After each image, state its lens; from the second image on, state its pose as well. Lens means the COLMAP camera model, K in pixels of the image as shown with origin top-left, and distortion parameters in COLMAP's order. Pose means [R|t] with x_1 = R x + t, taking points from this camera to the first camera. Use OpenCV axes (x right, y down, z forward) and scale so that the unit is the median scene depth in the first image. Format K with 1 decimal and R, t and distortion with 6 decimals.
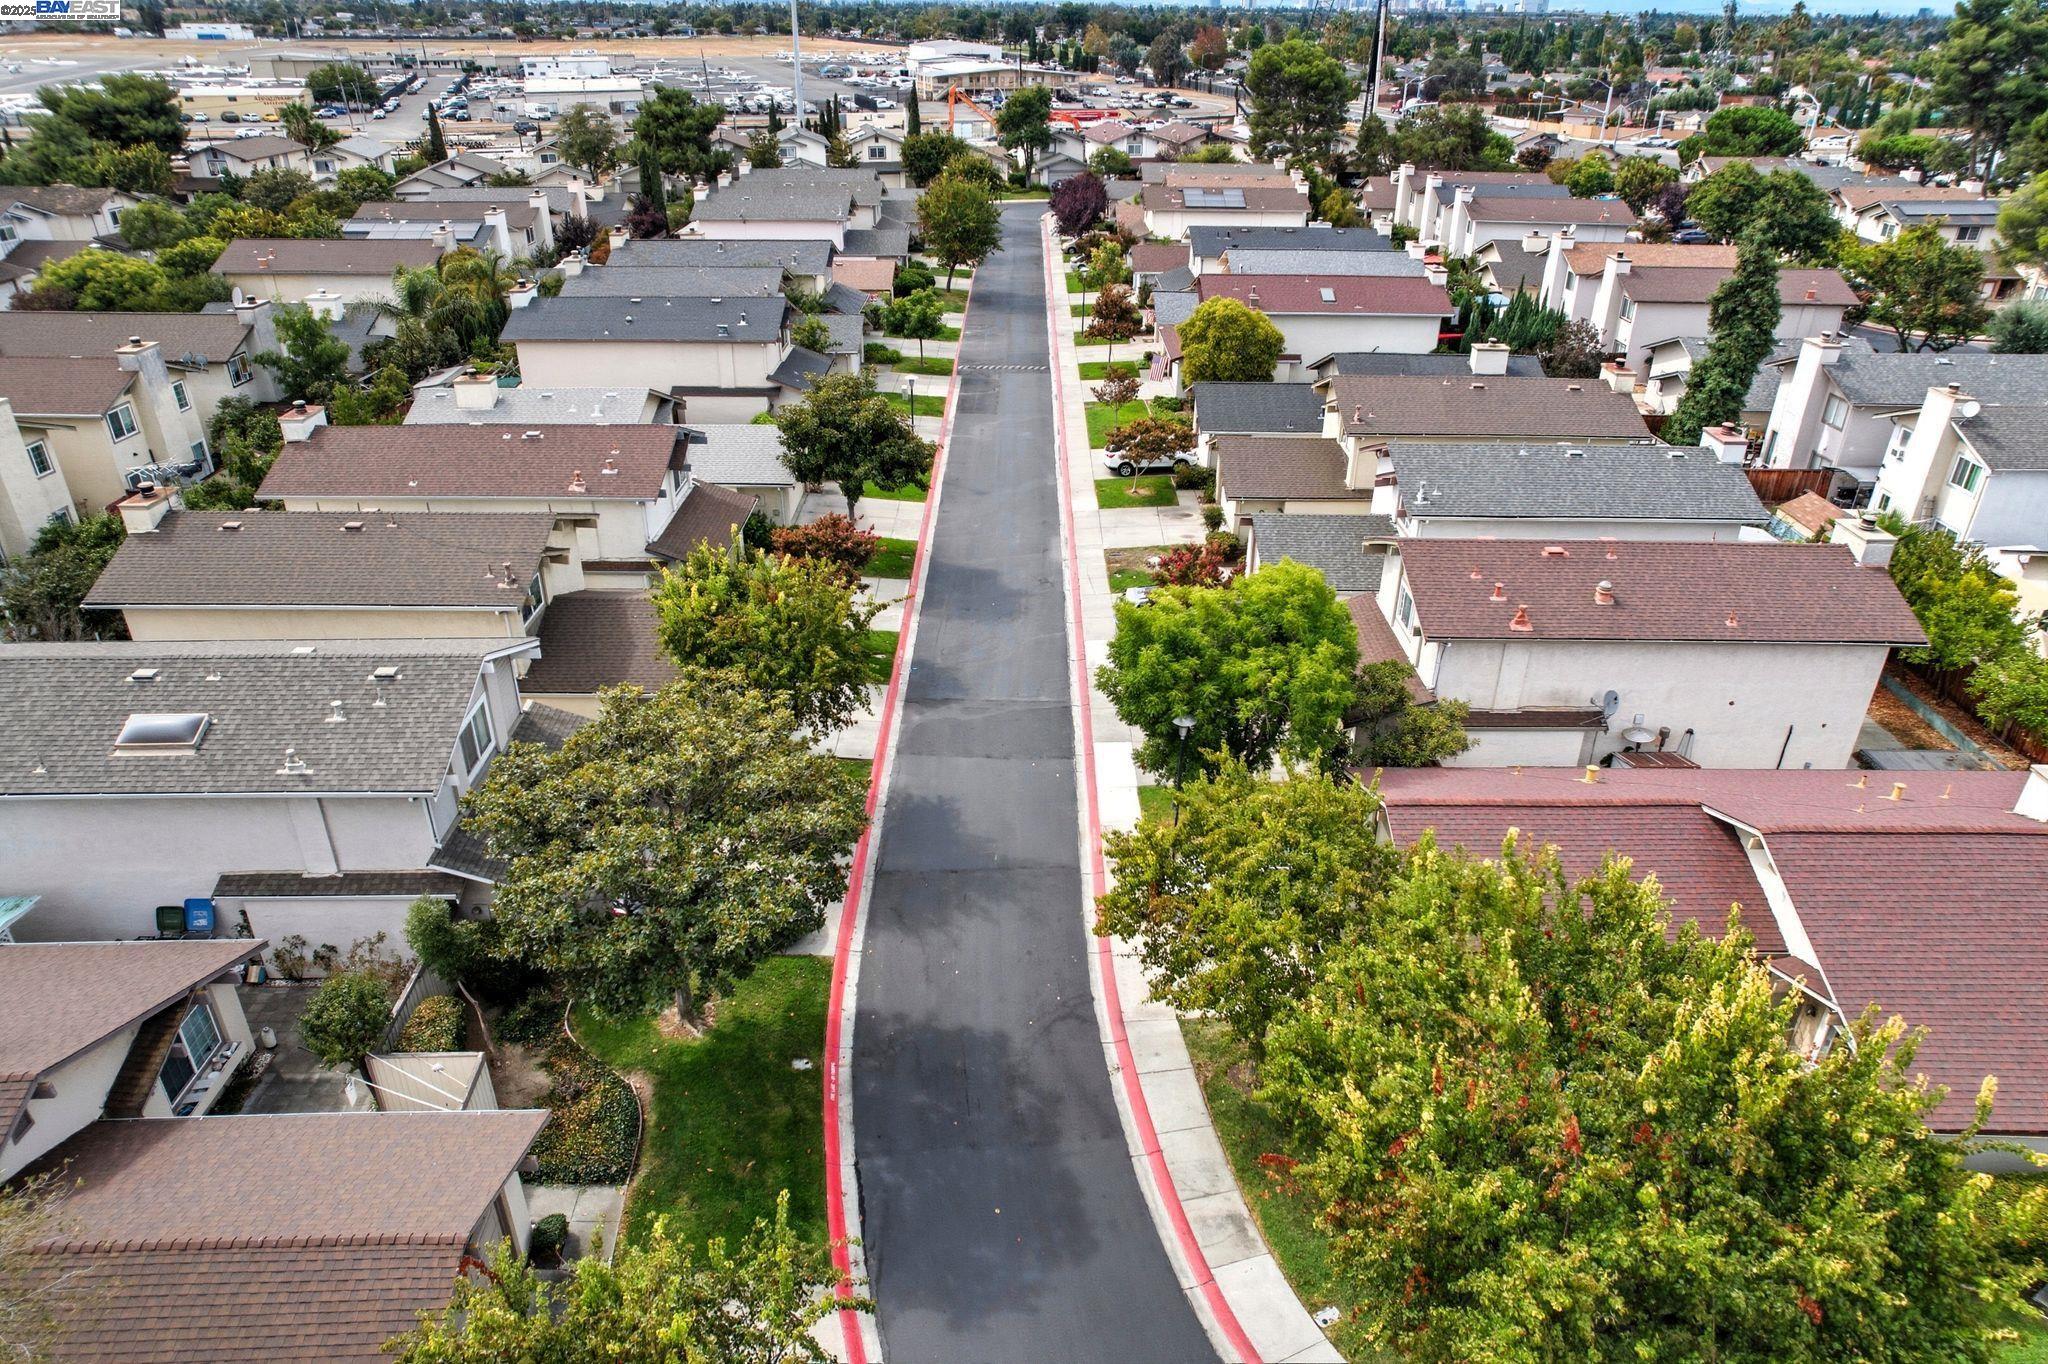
lens RADIAL K [[1309.9, 0, 1026.2], [0, 1309.9, 682.3], [0, 0, 1]] dist [-0.066969, 0.065546]
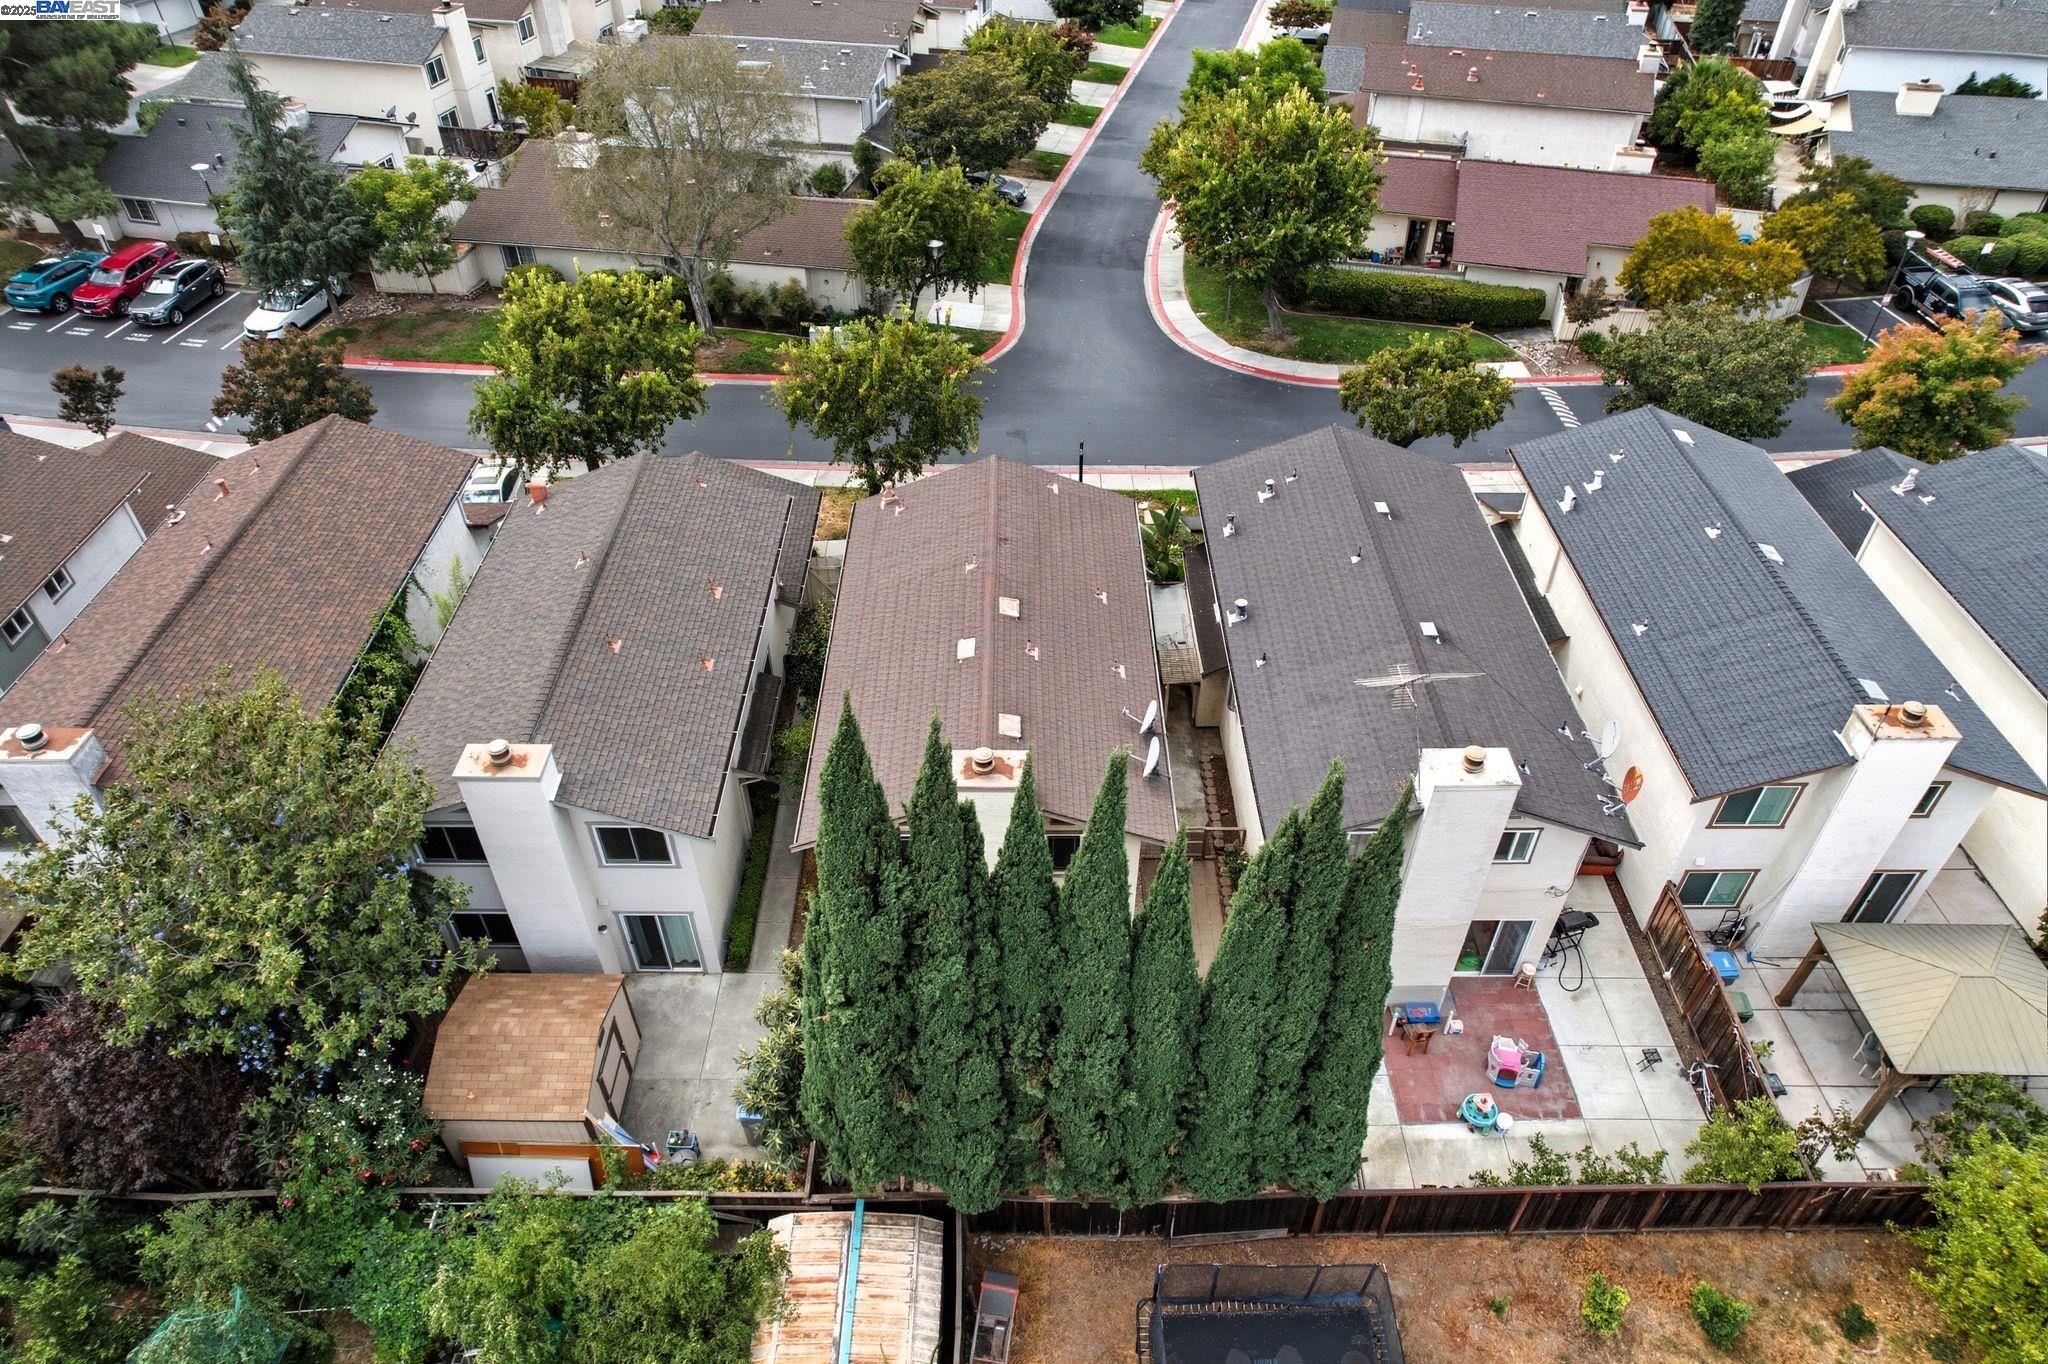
lens RADIAL K [[1309.9, 0, 1026.2], [0, 1309.9, 682.3], [0, 0, 1]] dist [-0.066969, 0.065546]
pose [[0.970885, 0.150344, -0.186491, 0.303081], [-0.105530, 0.967344, 0.230452, 0.401055], [0.215048, -0.204062, 0.955046, -1.018755]]
